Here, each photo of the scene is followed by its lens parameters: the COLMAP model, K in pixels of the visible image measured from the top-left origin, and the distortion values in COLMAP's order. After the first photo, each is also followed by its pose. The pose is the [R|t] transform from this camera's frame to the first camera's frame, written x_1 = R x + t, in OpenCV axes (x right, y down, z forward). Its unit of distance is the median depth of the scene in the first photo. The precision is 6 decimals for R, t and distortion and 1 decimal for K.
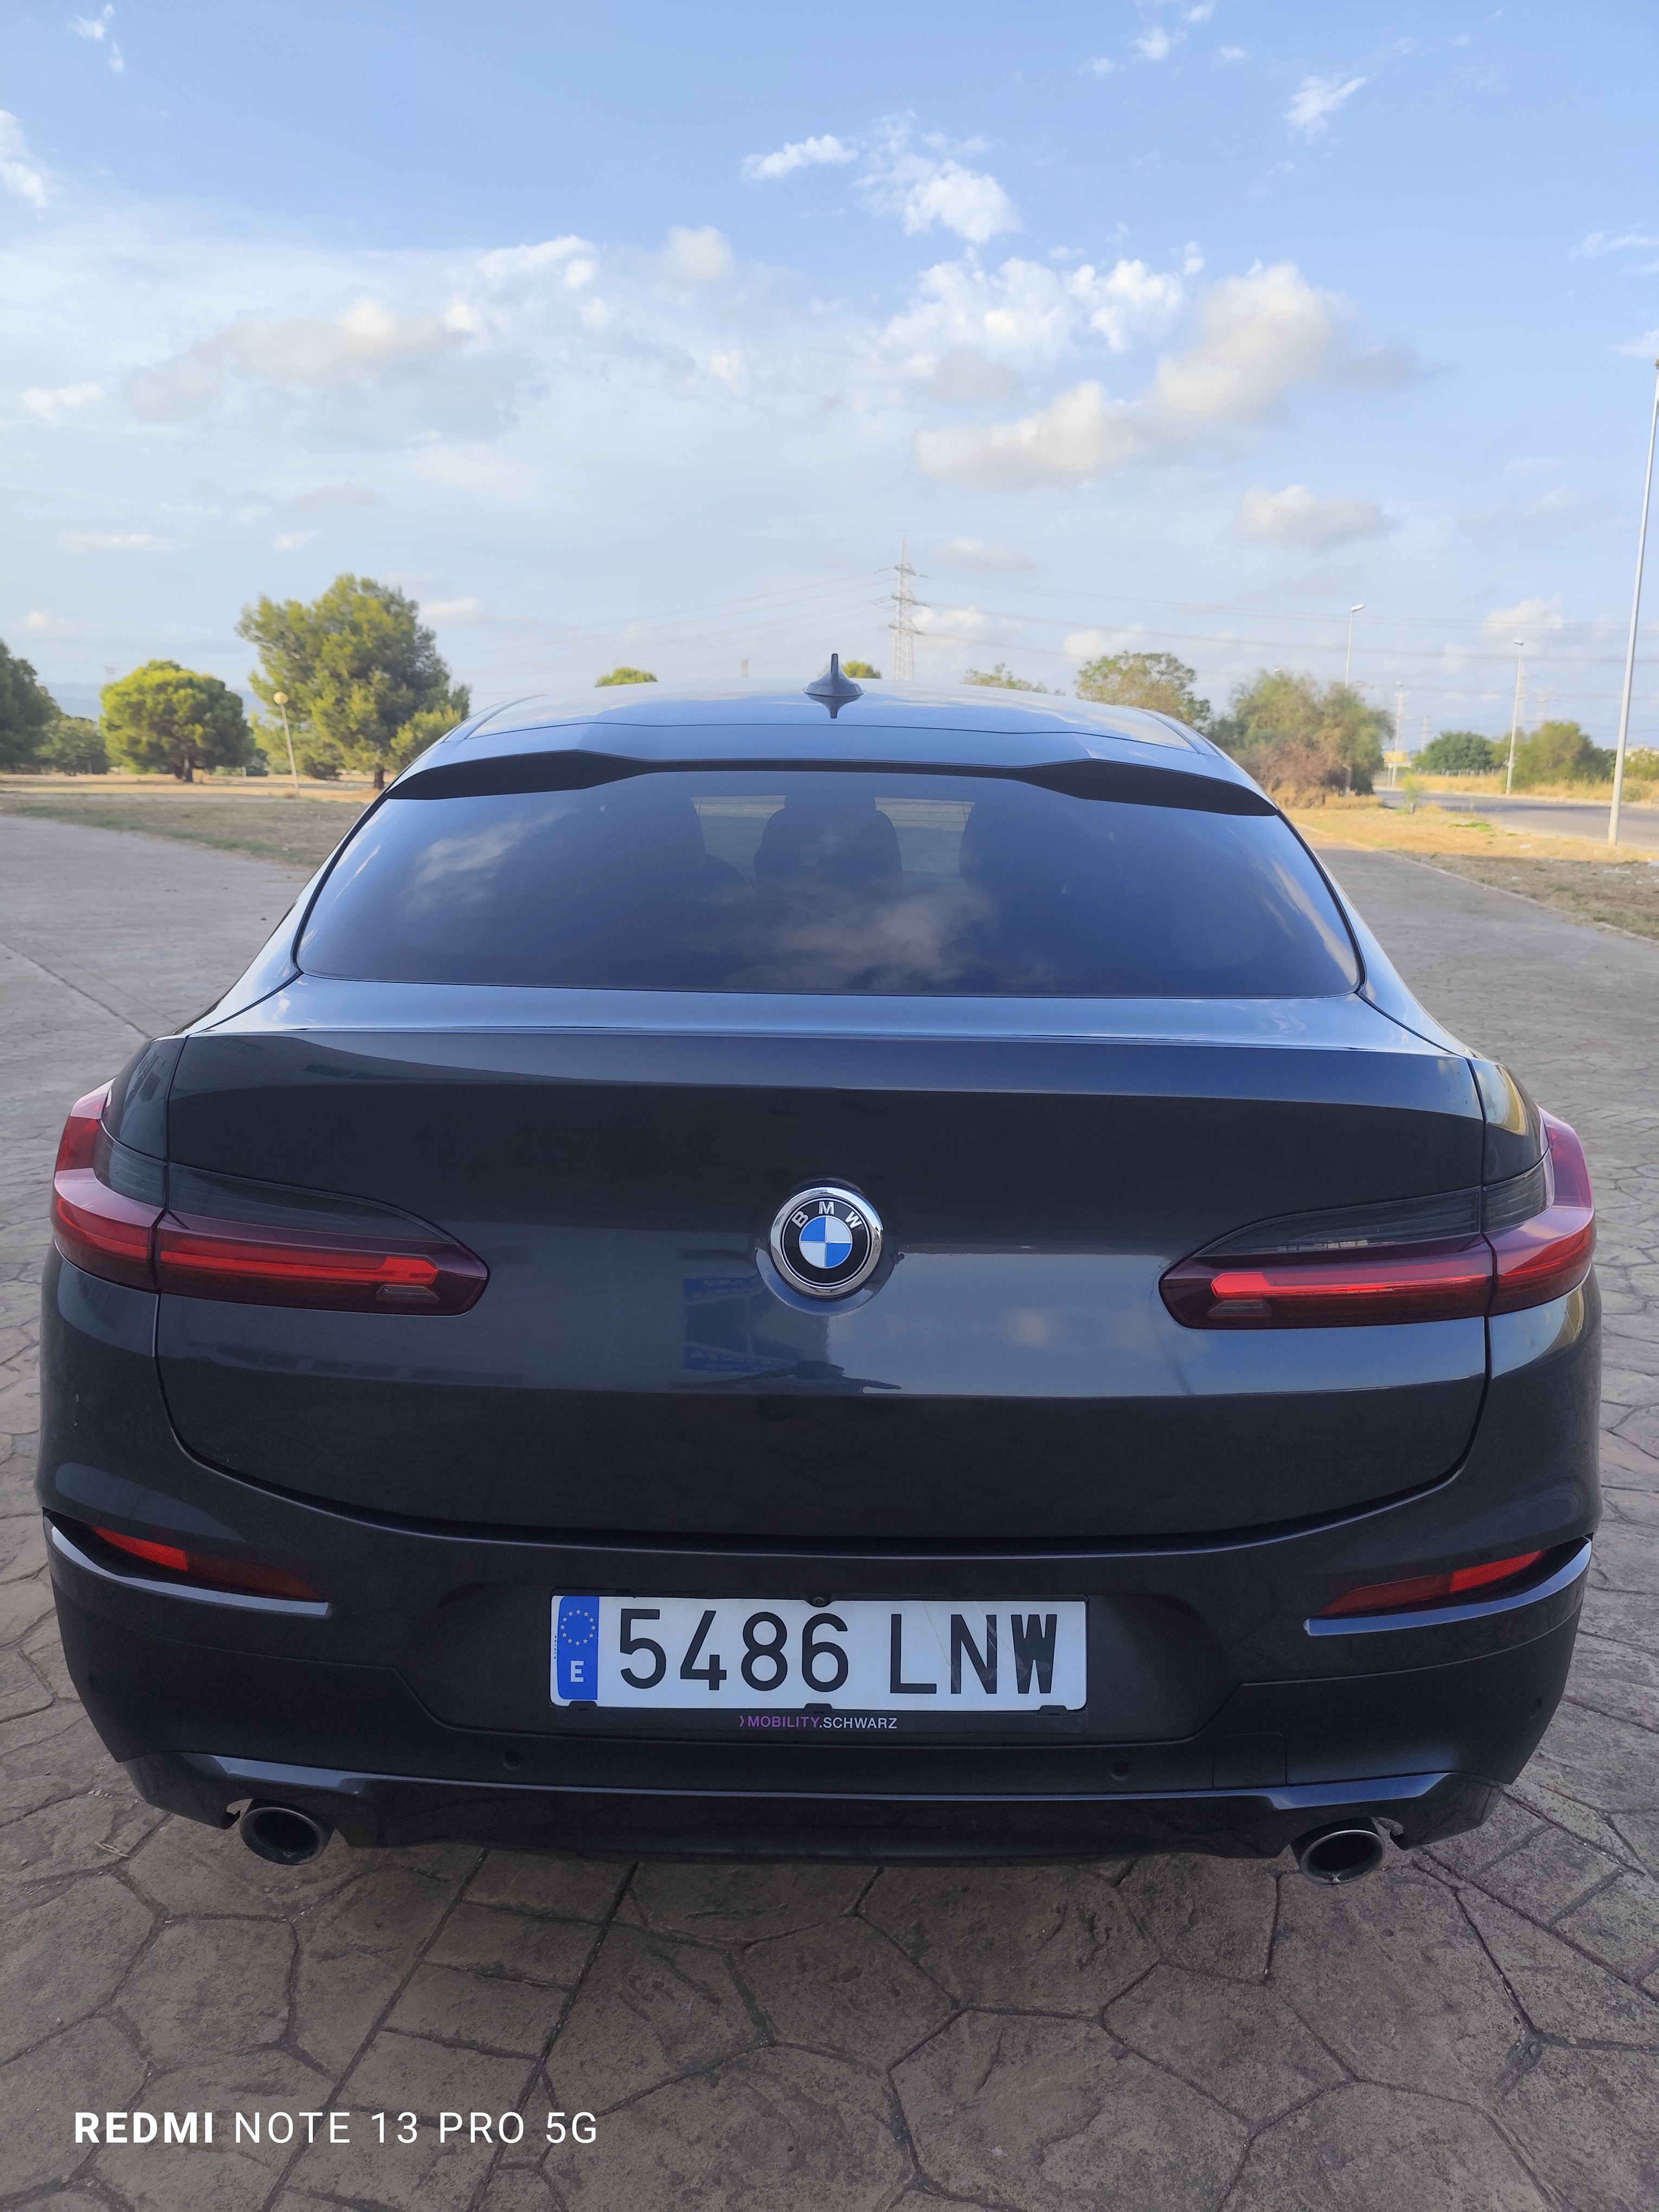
lens RADIAL K [[1531.5, 0, 829.5], [0, 1531.5, 1106.0], [0, 0, 1]] dist [0.009633, -0.017048]
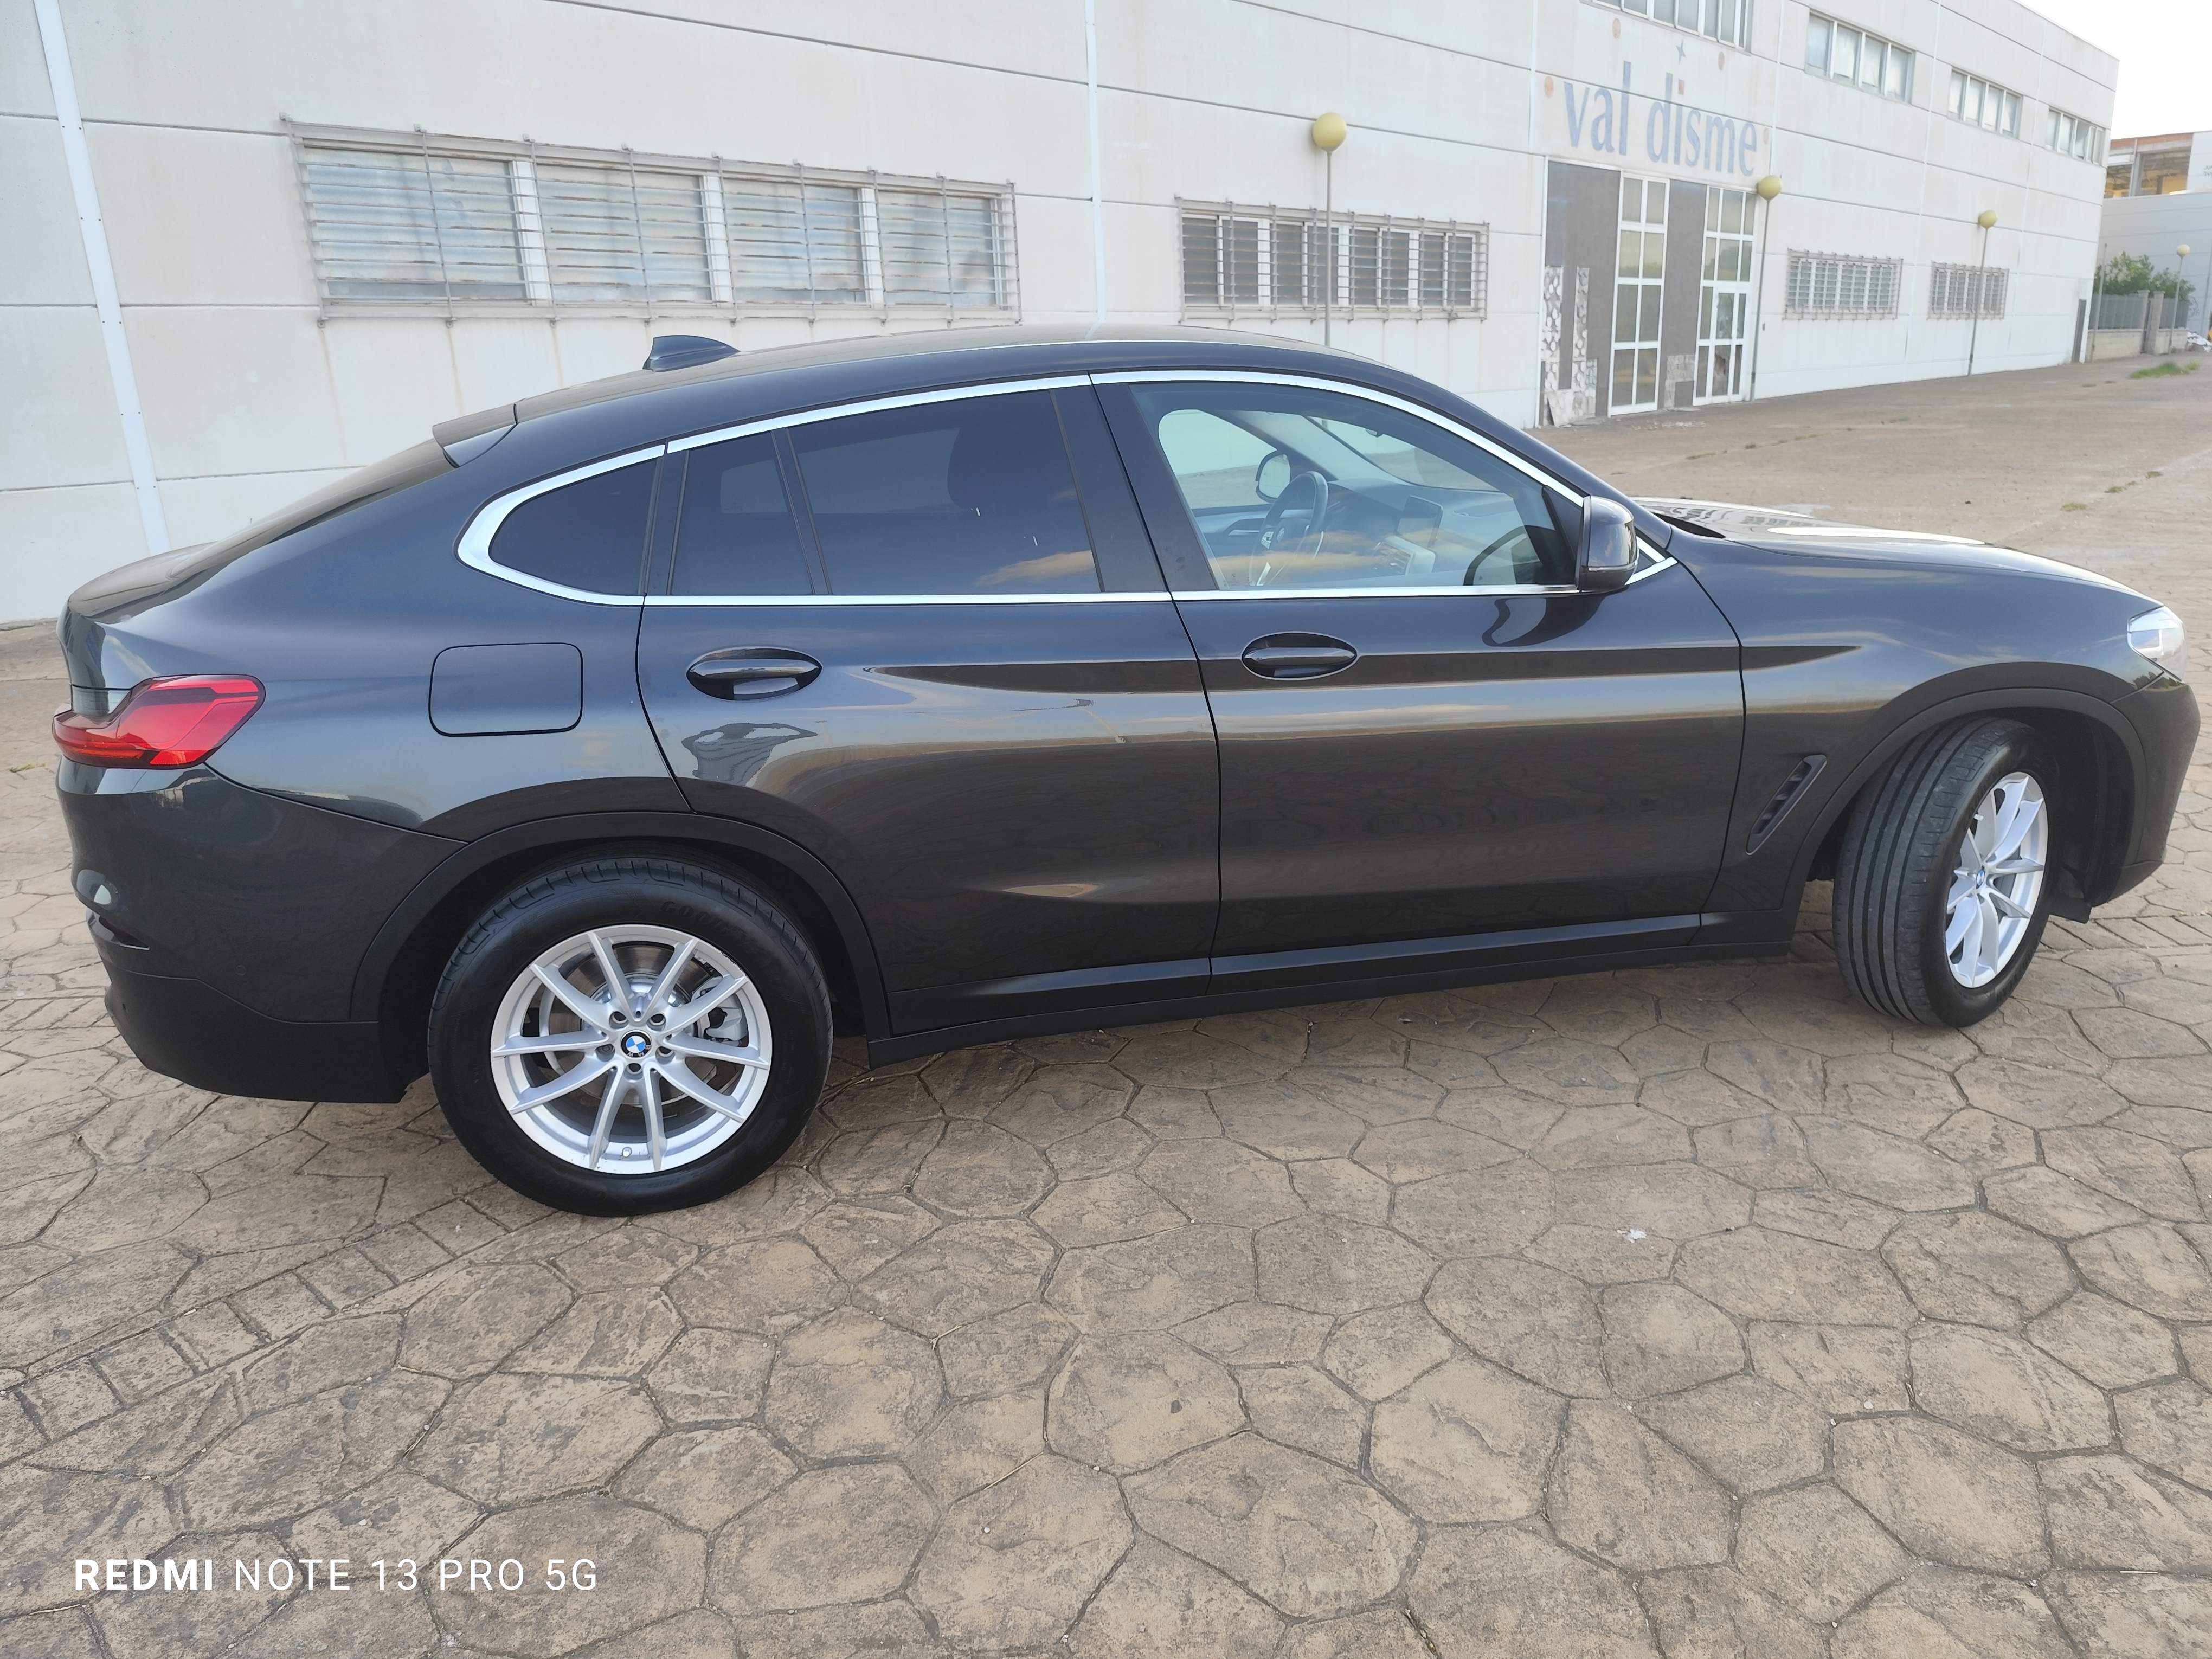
lens RADIAL K [[1519.7, 0, 1106.0], [0, 1519.7, 829.5], [0, 0, 1]] dist [0.027209, -0.037989]
pose [[0.211286, 0.268222, -0.939902, 0.059009], [-0.169405, 0.957107, 0.235050, -0.010100], [0.962632, 0.109562, 0.247662, 0.042487]]
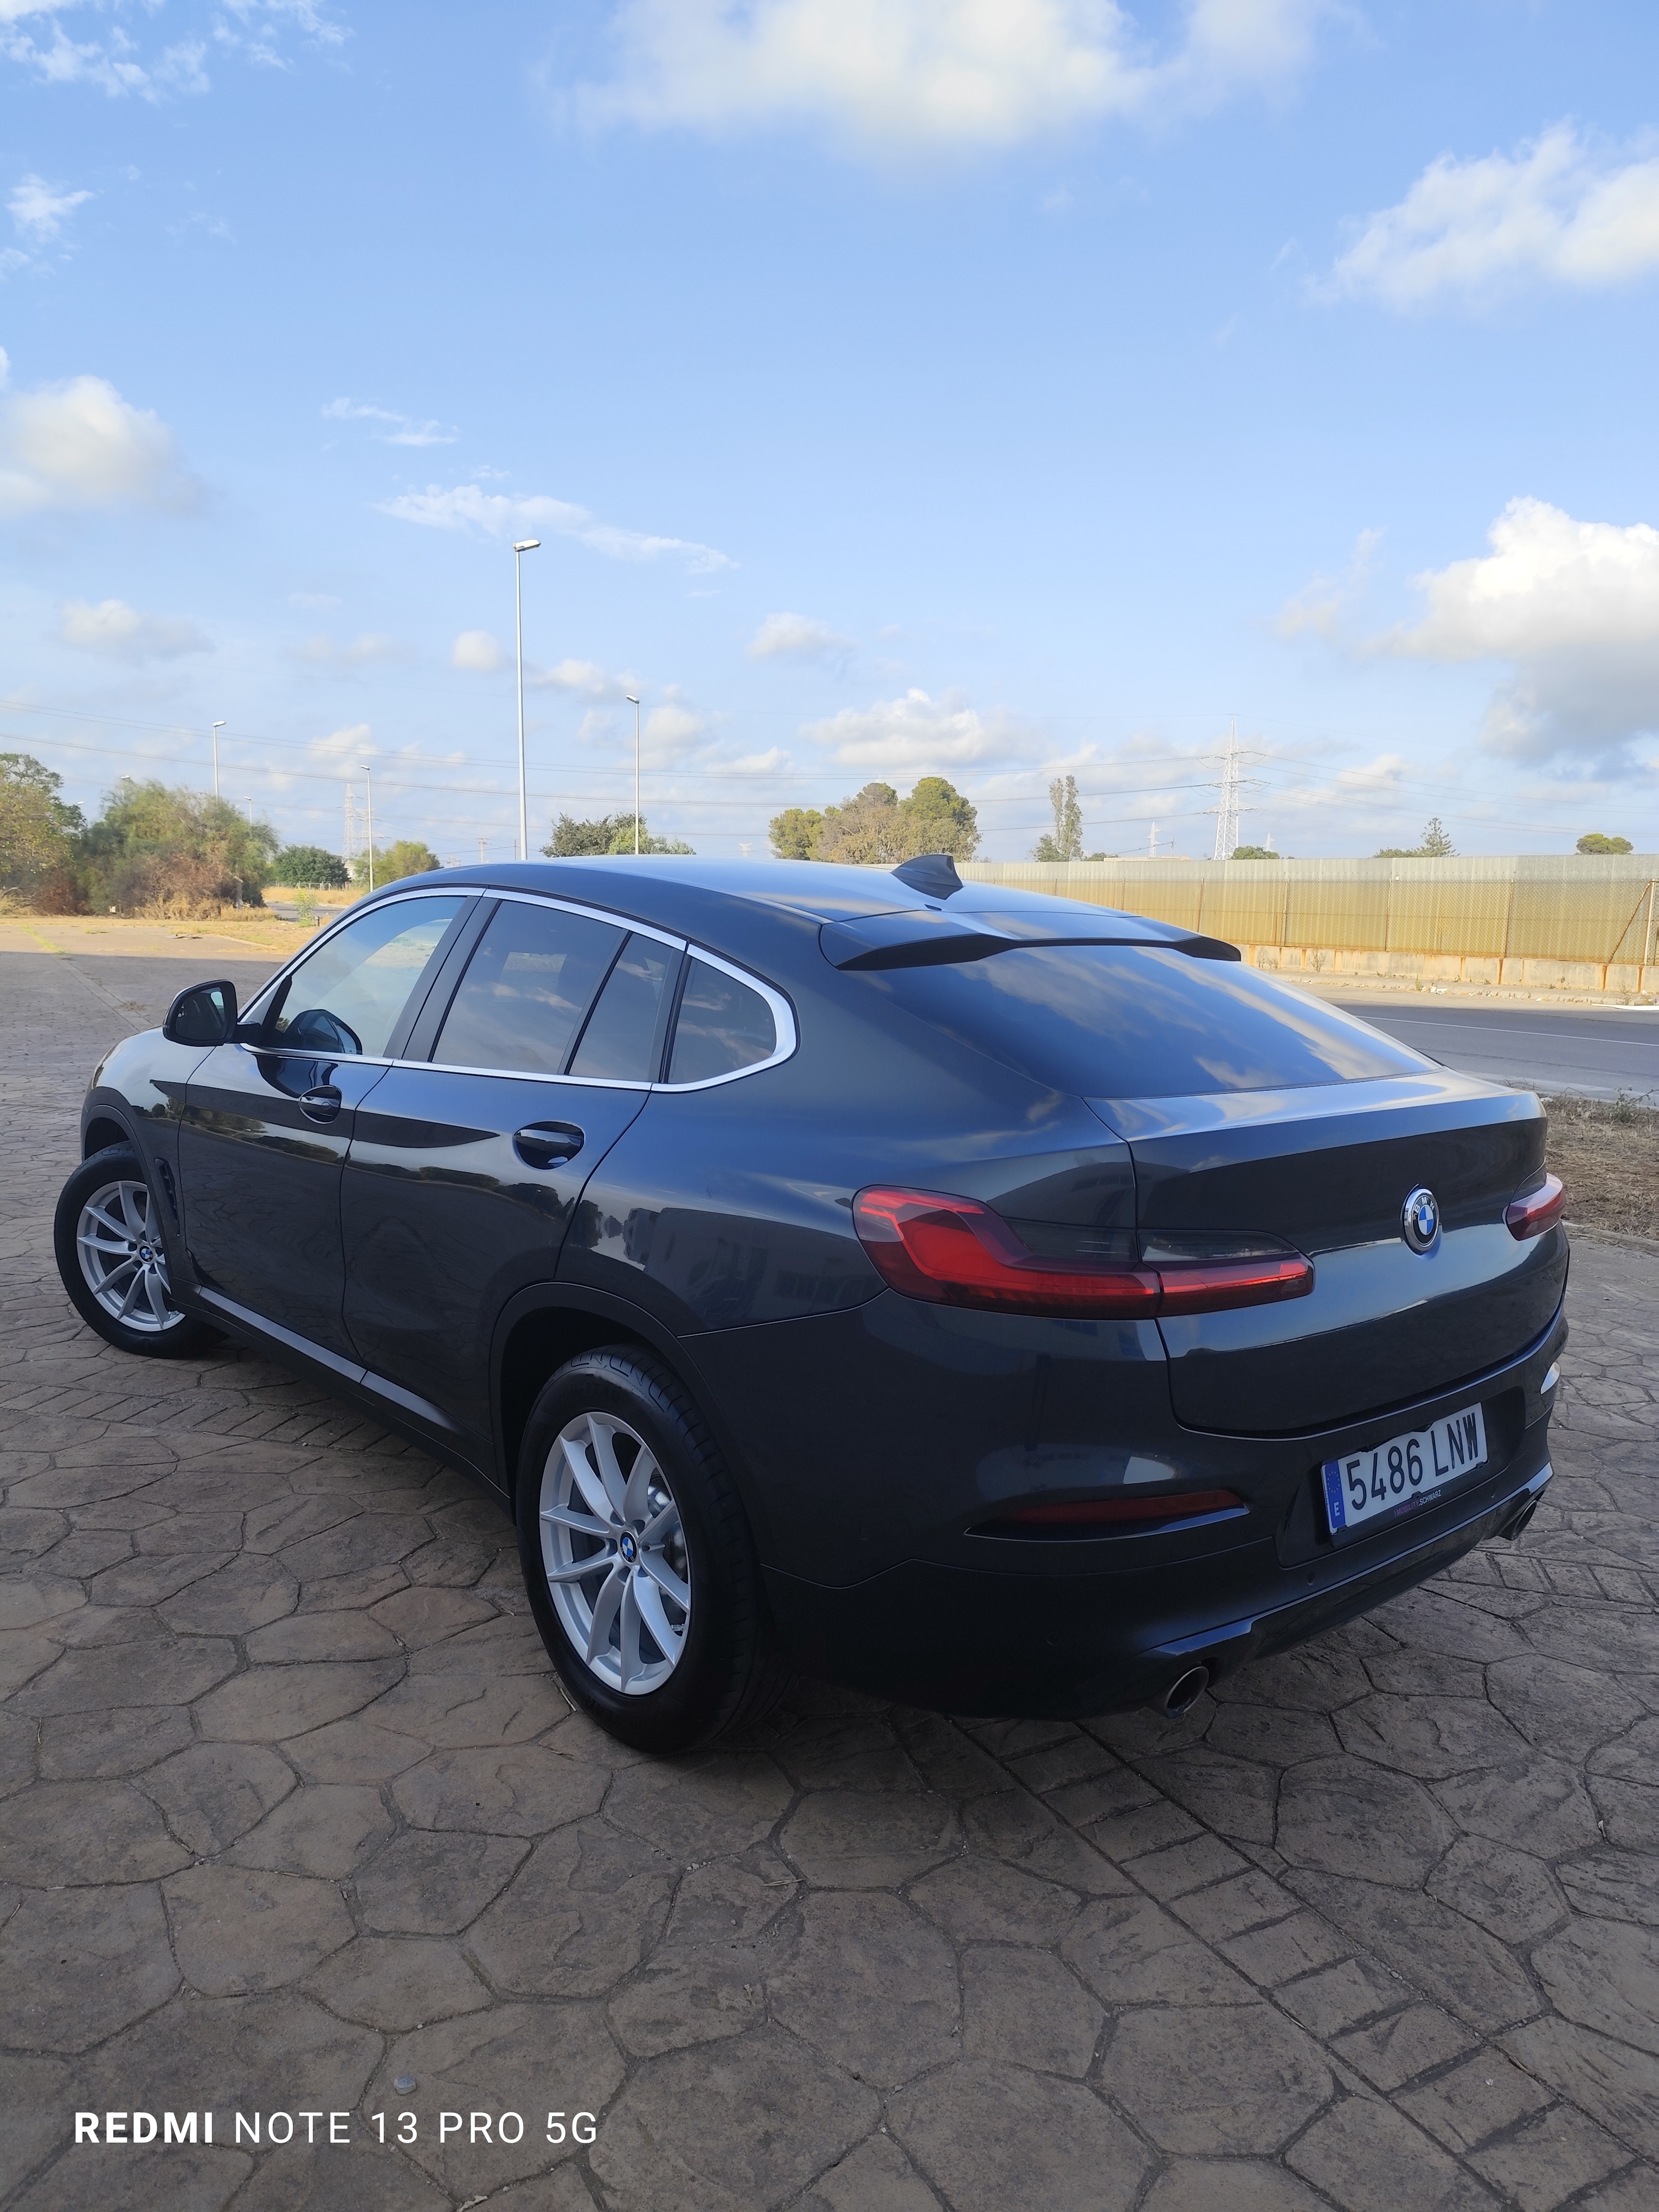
lens RADIAL K [[1519.6, 0, 829.5], [0, 1519.6, 1106.0], [0, 0, 1]] dist [0.001636, -0.002843]
pose [[0.755601, -0.075825, 0.650629, -0.038147], [0.120380, 0.992434, -0.024143, -0.001890], [-0.643876, 0.096566, 0.759012, 0.002136]]
